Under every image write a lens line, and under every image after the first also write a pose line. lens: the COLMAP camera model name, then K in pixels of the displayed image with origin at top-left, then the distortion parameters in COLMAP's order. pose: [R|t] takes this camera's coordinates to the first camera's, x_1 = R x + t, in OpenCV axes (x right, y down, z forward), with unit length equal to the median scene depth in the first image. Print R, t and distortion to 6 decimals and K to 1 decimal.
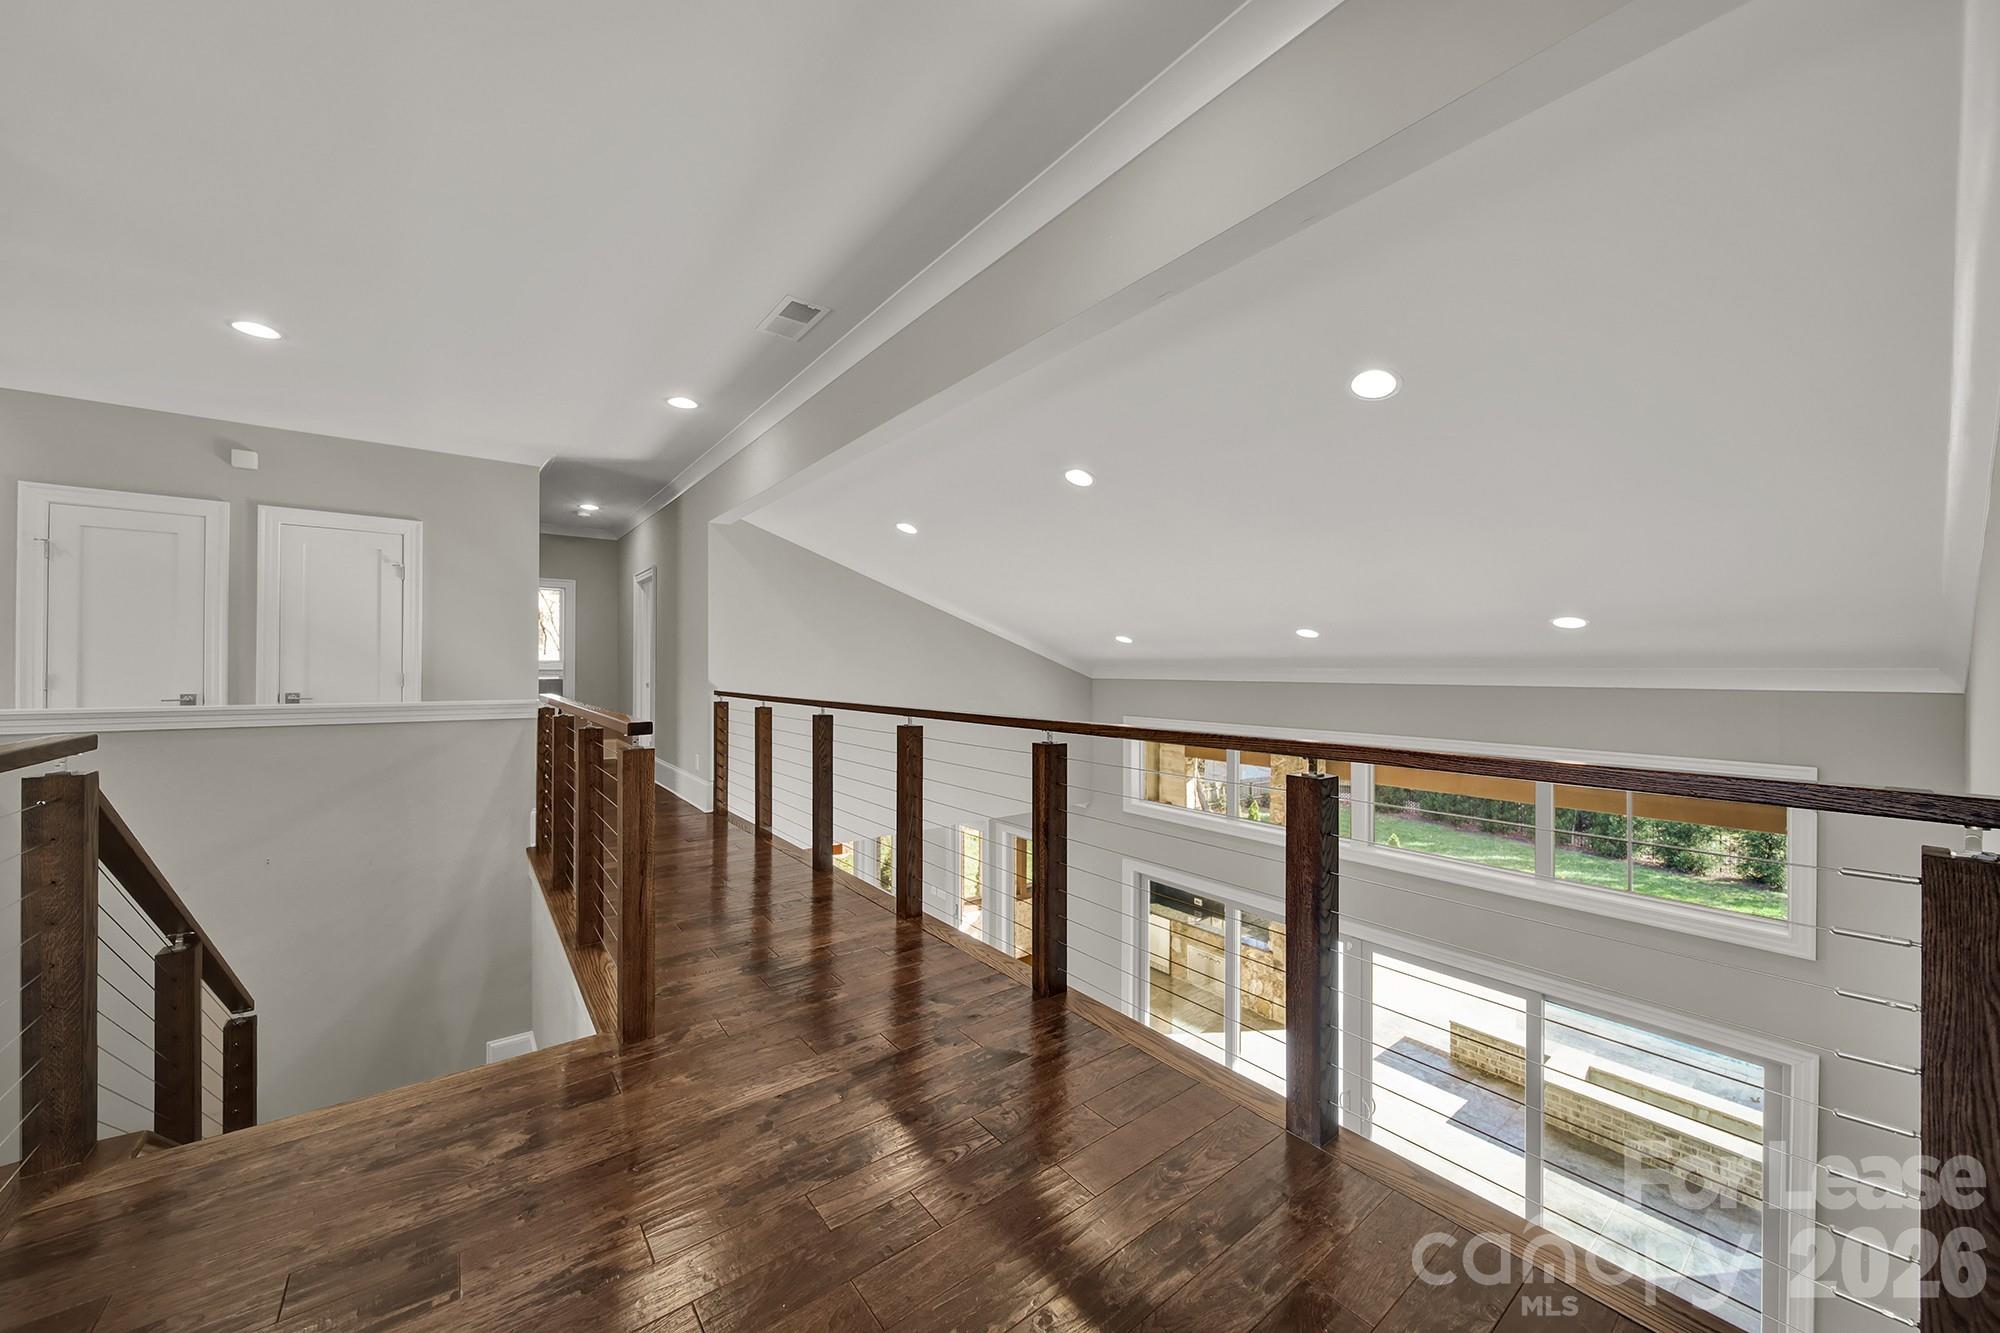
lens RADIAL K [[709.2, 0, 995.2], [0, 709.2, 664.5], [0, 0, 1]] dist [-0.002896, -0.000173]
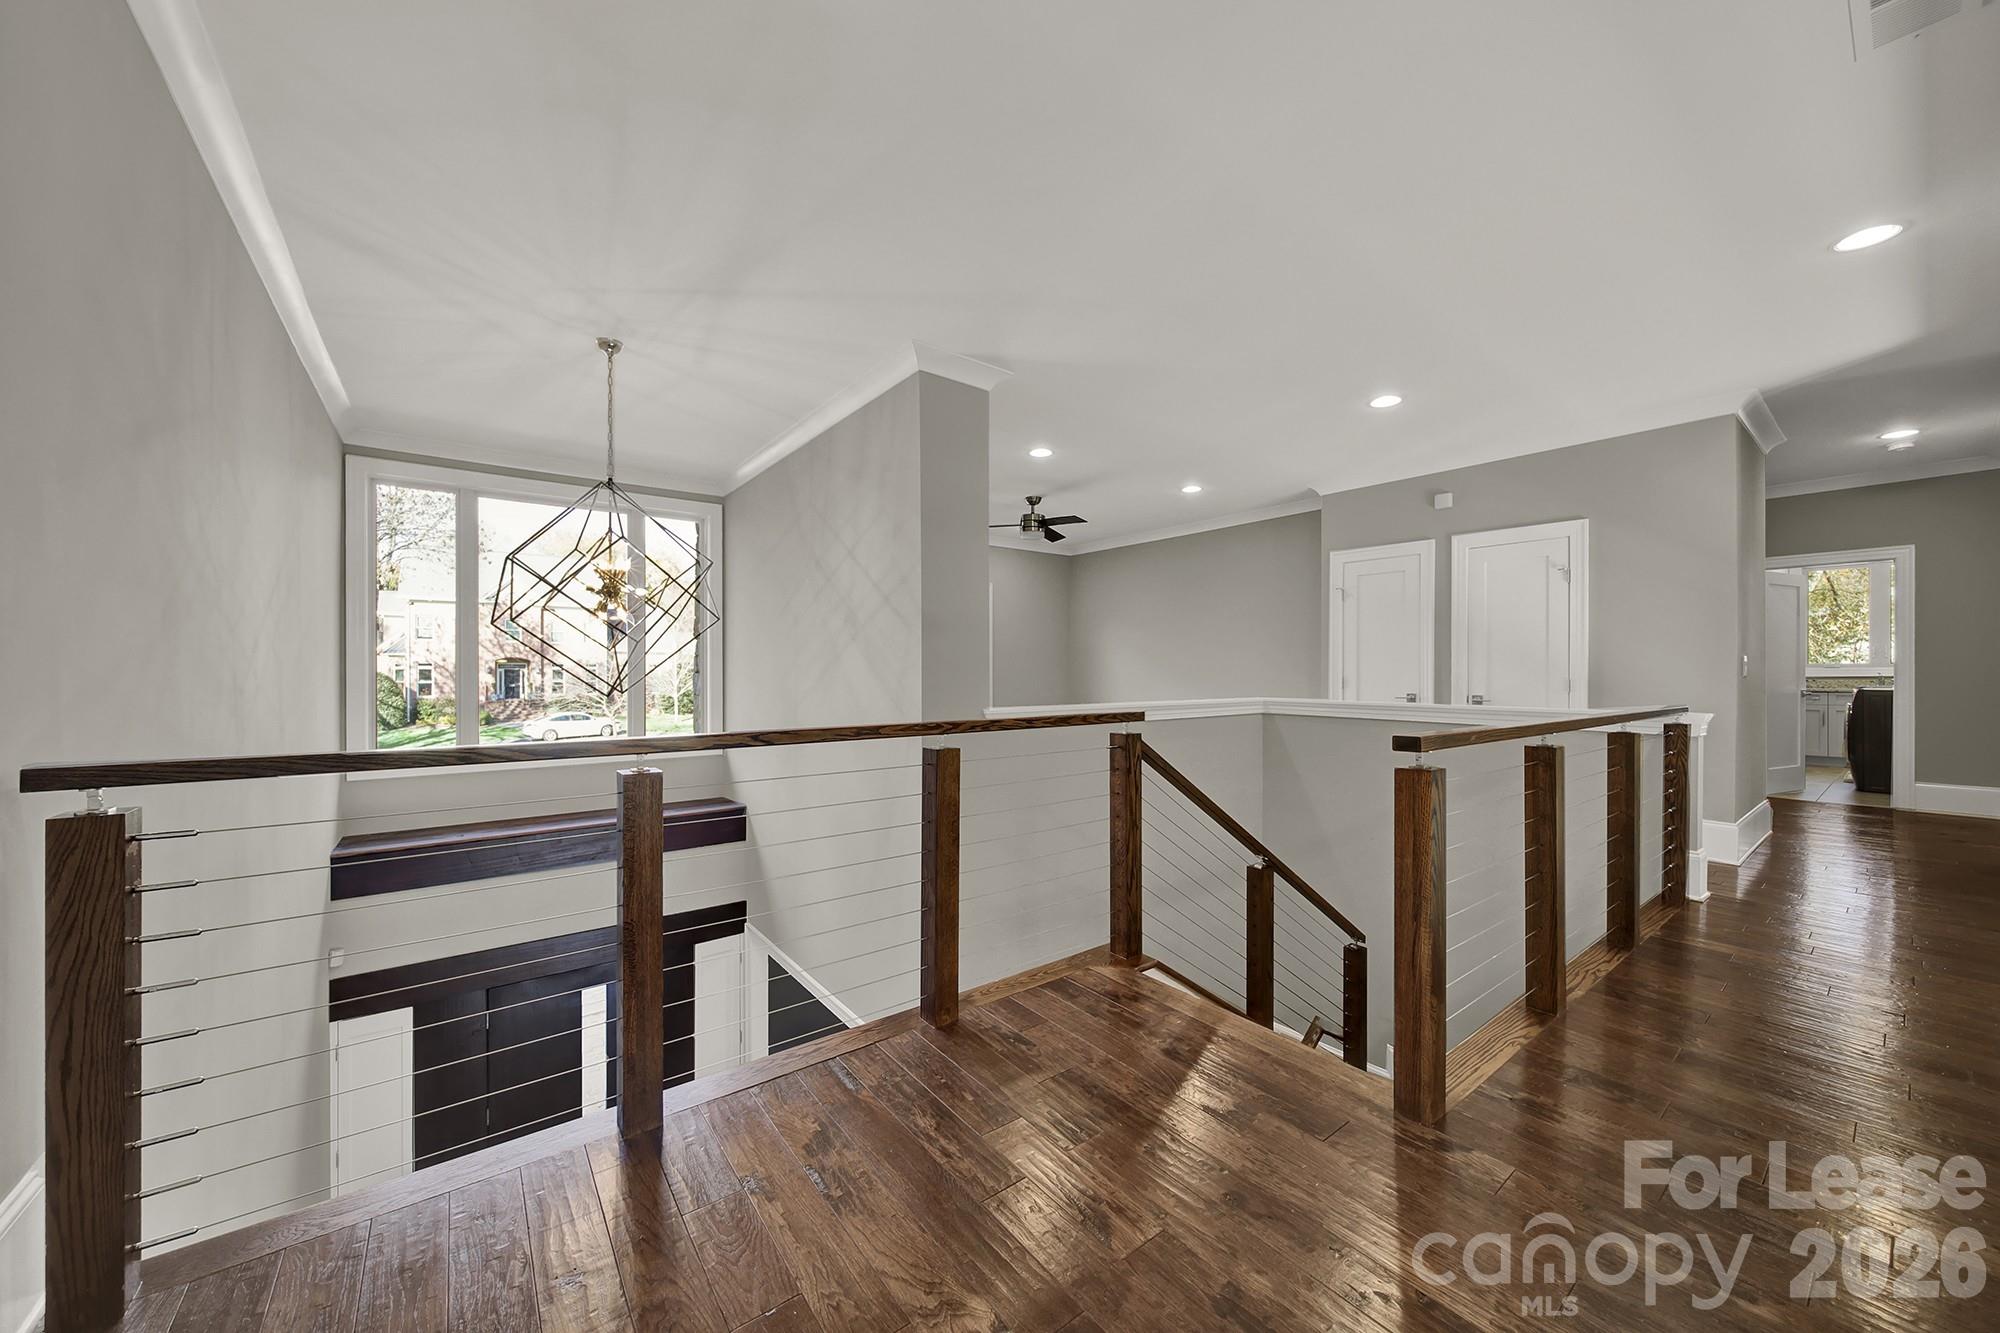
lens RADIAL K [[709.2, 0, 996.8], [0, 709.2, 677.6], [0, 0, 1]] dist [-0.002896, -0.000173]
pose [[0.012798, 0.004321, -0.999909, 0.139778], [0.004856, 0.999979, 0.004383, 0.002724], [0.999906, -0.004911, 0.012777, 0.217814]]
